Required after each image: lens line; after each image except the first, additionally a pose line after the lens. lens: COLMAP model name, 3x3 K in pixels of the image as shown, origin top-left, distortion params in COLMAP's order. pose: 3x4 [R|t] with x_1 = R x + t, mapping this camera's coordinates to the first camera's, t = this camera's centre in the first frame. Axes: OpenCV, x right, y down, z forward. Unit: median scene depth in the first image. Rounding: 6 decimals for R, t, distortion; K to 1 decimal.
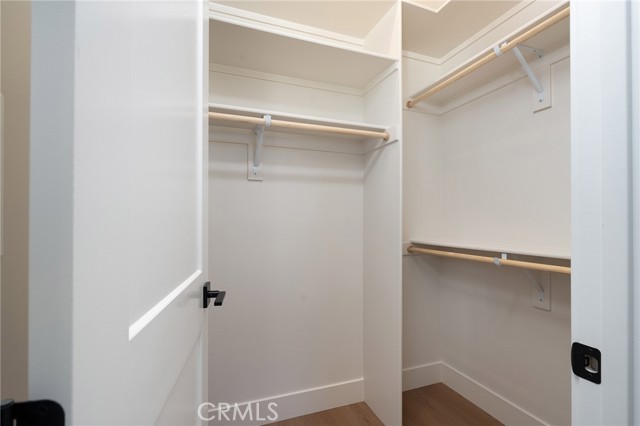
lens RADIAL K [[289.4, 0, 320.0], [0, 289.4, 213.0], [0, 0, 1]] dist [-0.000934, -0.000092]
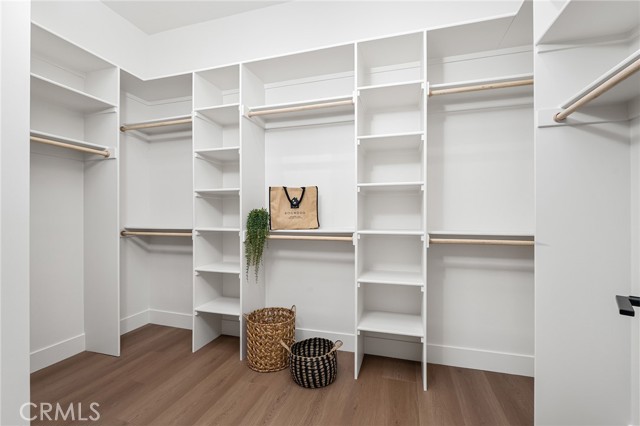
lens RADIAL K [[289.4, 0, 320.0], [0, 289.4, 213.0], [0, 0, 1]] dist [-0.000934, -0.000092]
pose [[0.606785, -0.004741, 0.794852, -0.260346], [-0.004317, 0.999948, 0.009260, 0.008033], [-0.794854, -0.009050, 0.606733, -0.689255]]
